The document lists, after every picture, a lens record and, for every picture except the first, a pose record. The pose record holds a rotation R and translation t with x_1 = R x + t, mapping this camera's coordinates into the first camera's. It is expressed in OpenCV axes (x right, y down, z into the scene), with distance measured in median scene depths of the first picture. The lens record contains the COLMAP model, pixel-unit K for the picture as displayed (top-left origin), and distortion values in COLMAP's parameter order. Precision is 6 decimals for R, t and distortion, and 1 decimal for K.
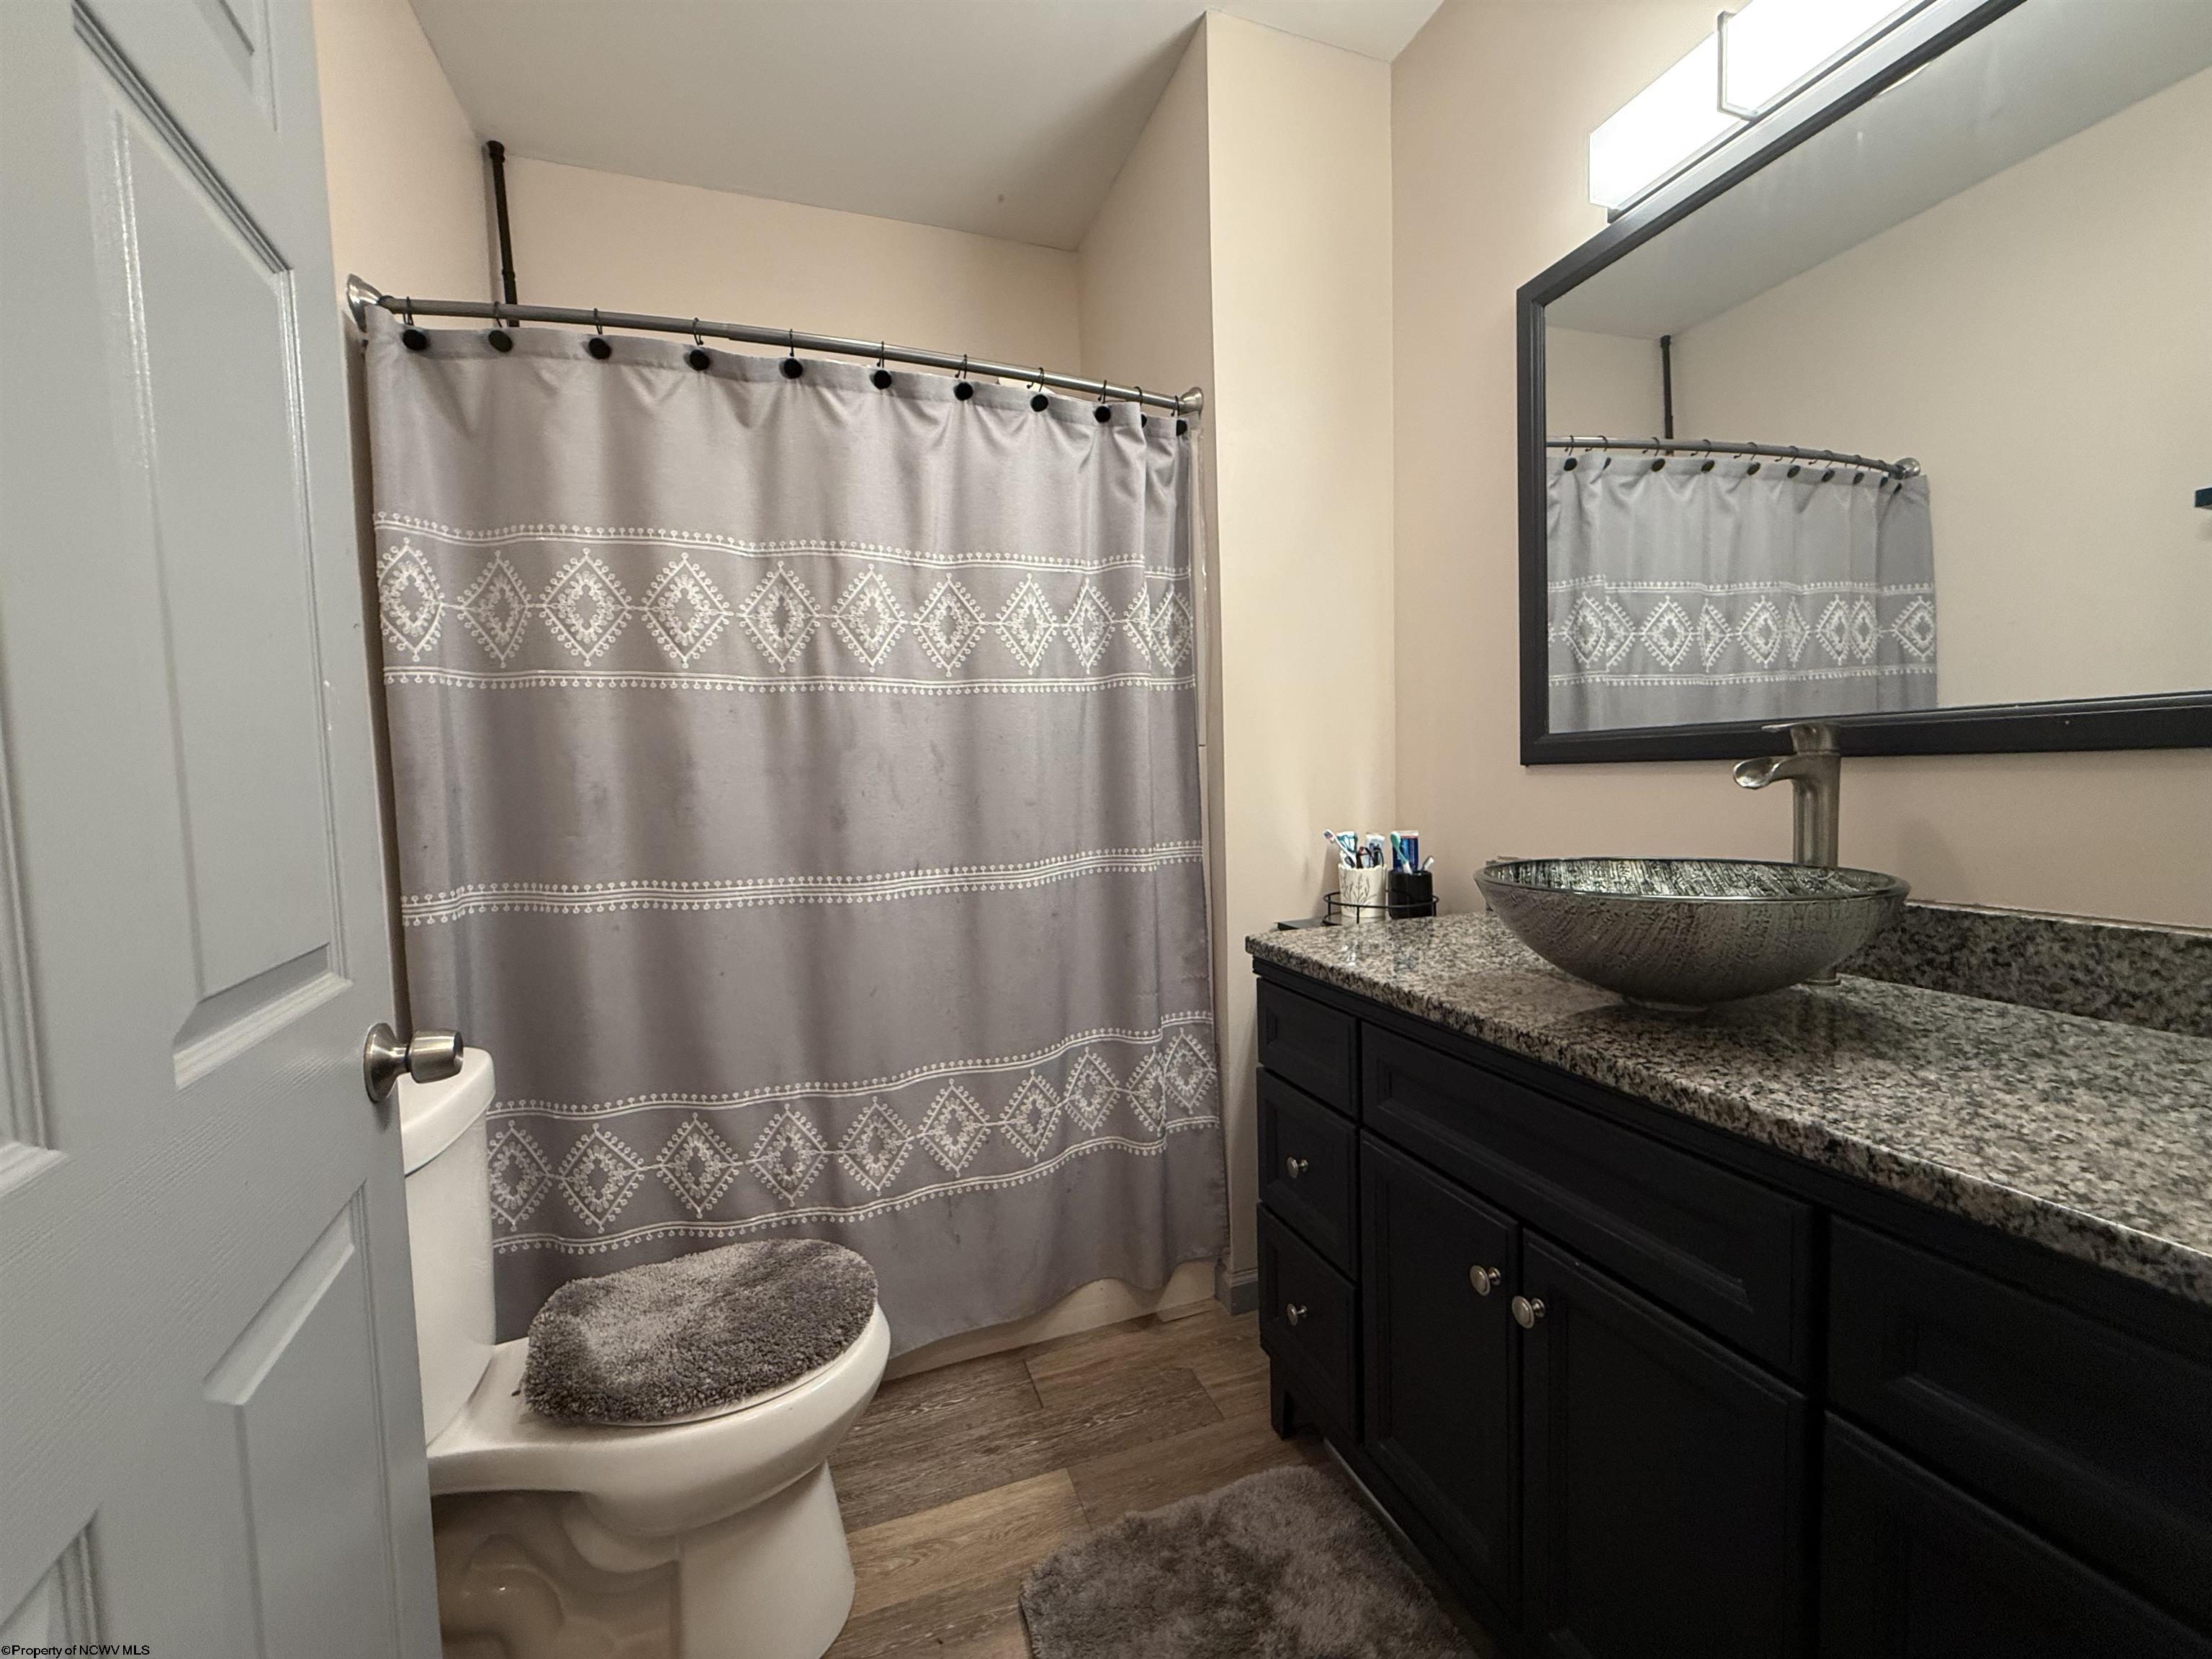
lens RADIAL K [[881.8, 0, 1101.0], [0, 881.8, 836.3], [0, 0, 1]] dist [-0.002003, 0.001003]
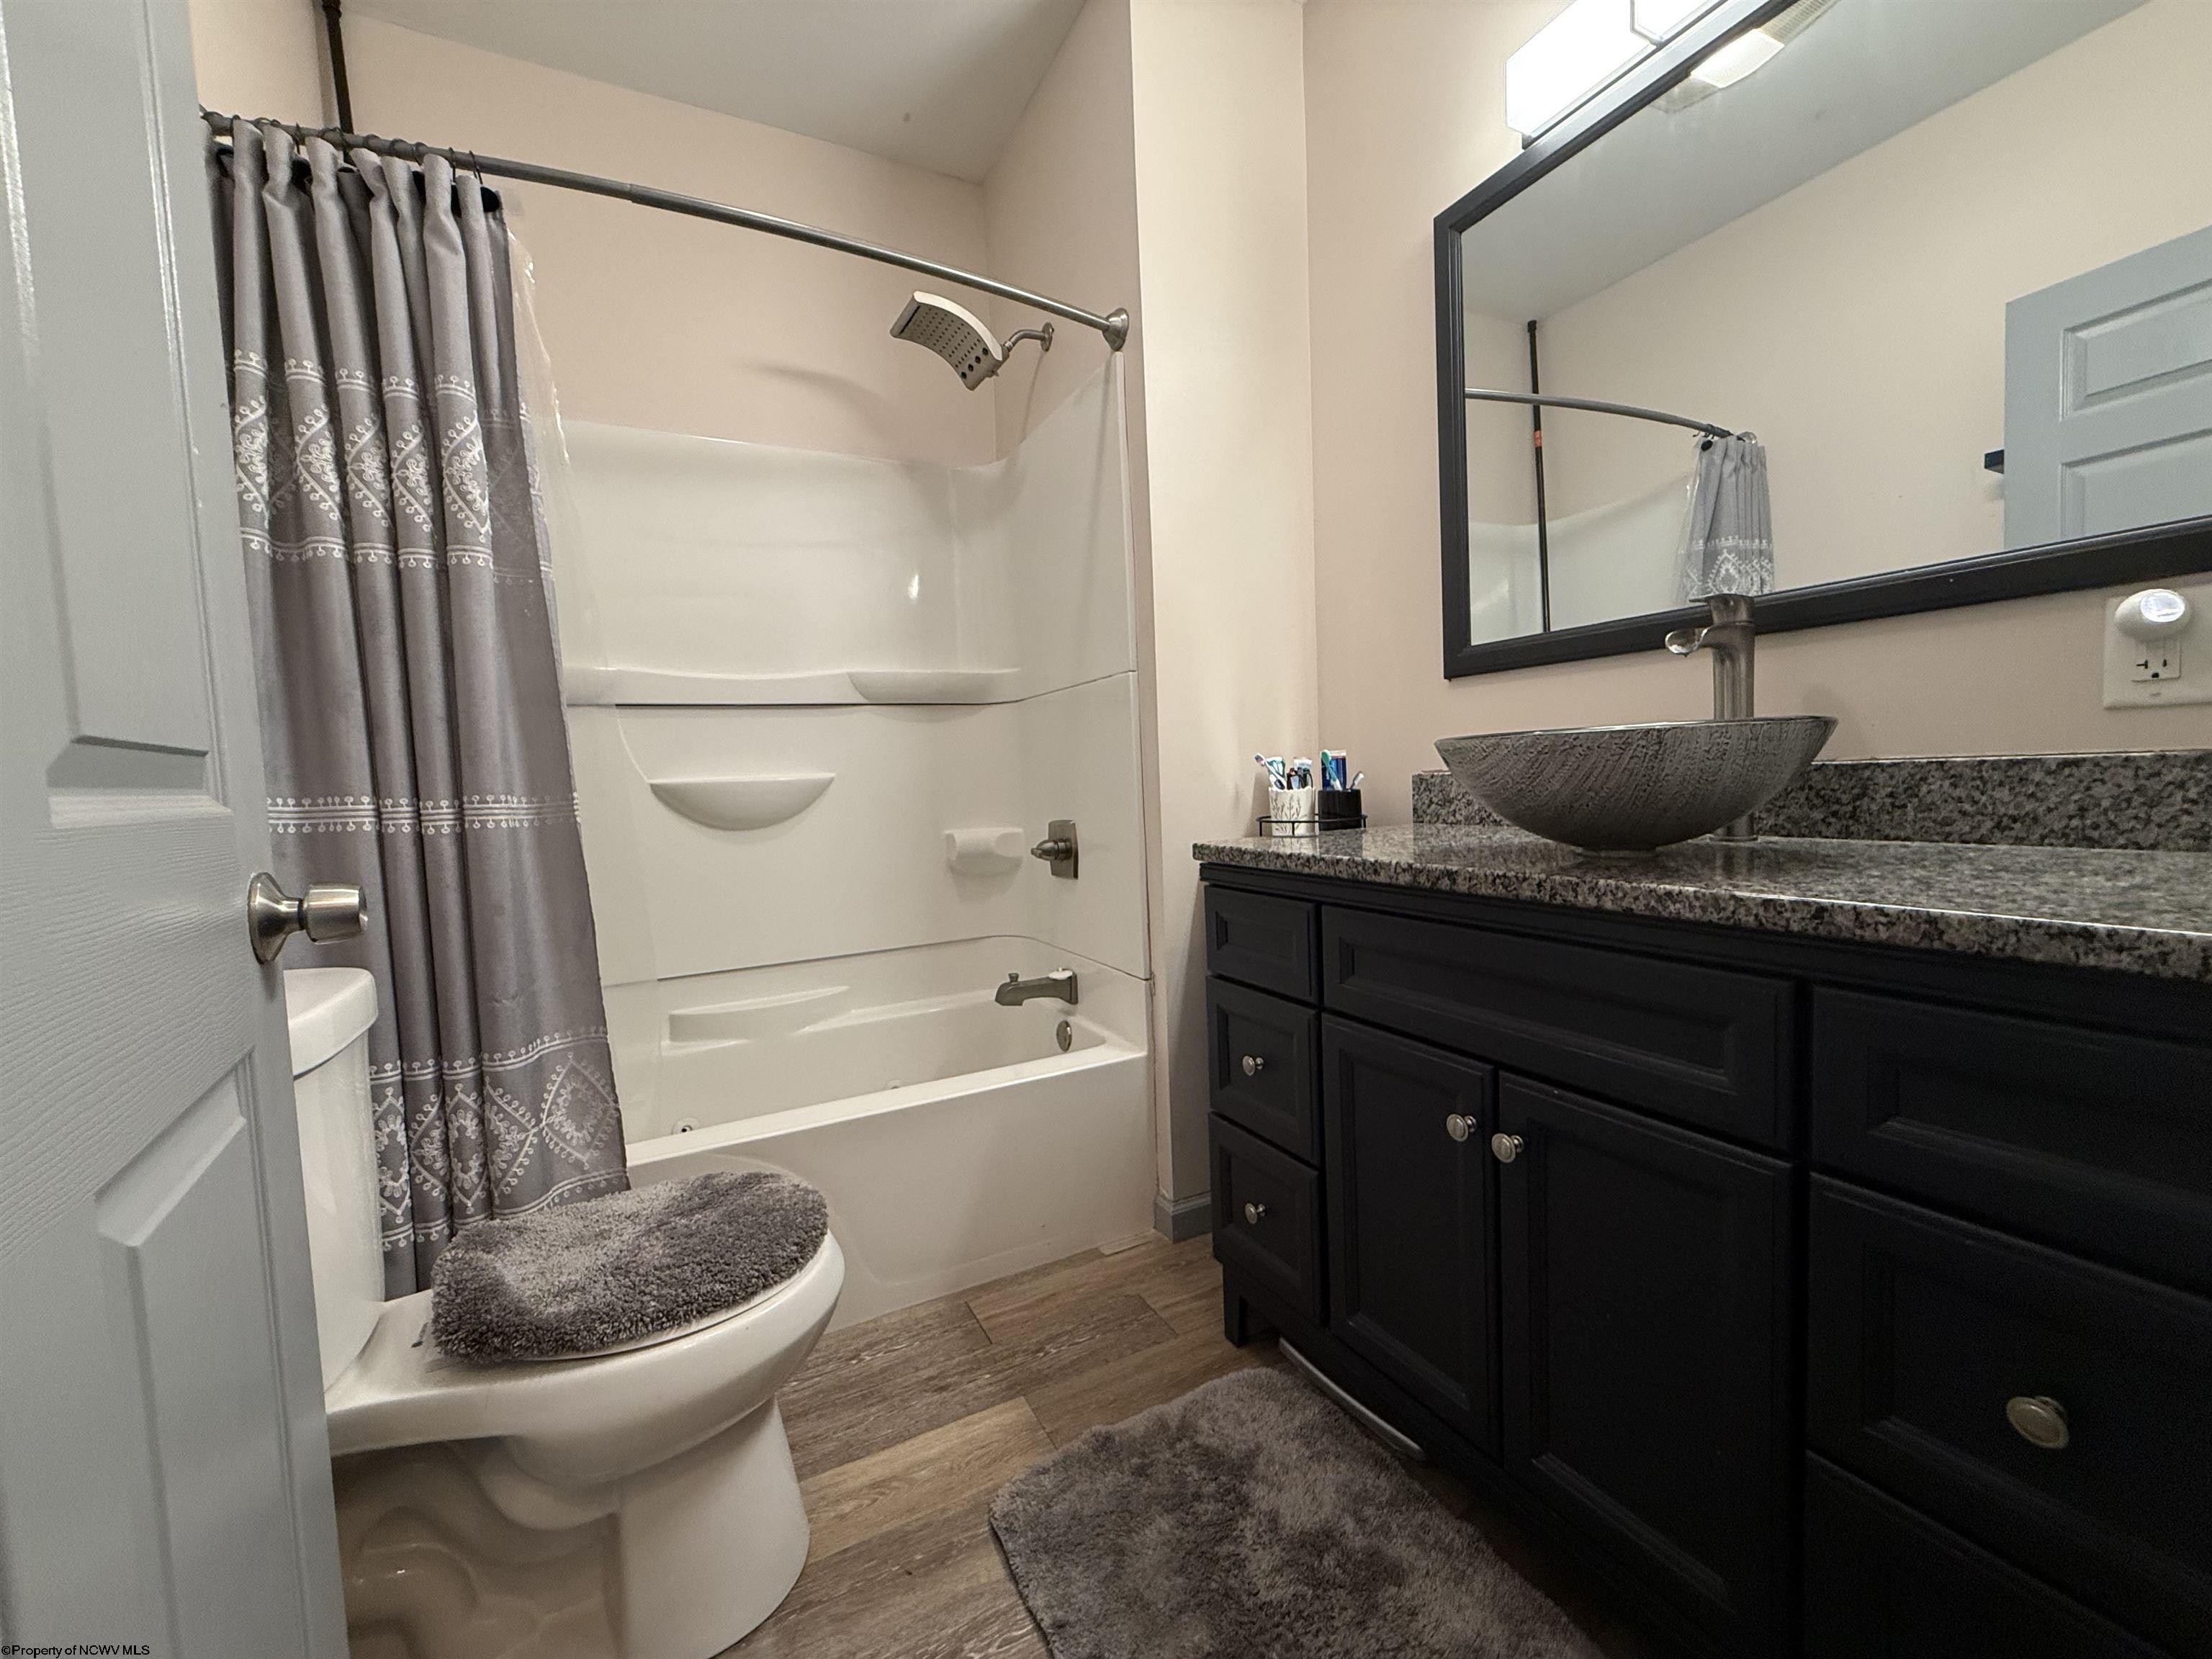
lens RADIAL K [[881.8, 0, 1101.0], [0, 881.8, 836.3], [0, 0, 1]] dist [-0.002003, 0.001003]
pose [[0.990726, -0.019377, 0.134488, -0.091909], [0.019778, 0.999803, -0.001651, 0.133324], [-0.134430, 0.004296, 0.990914, 0.035169]]
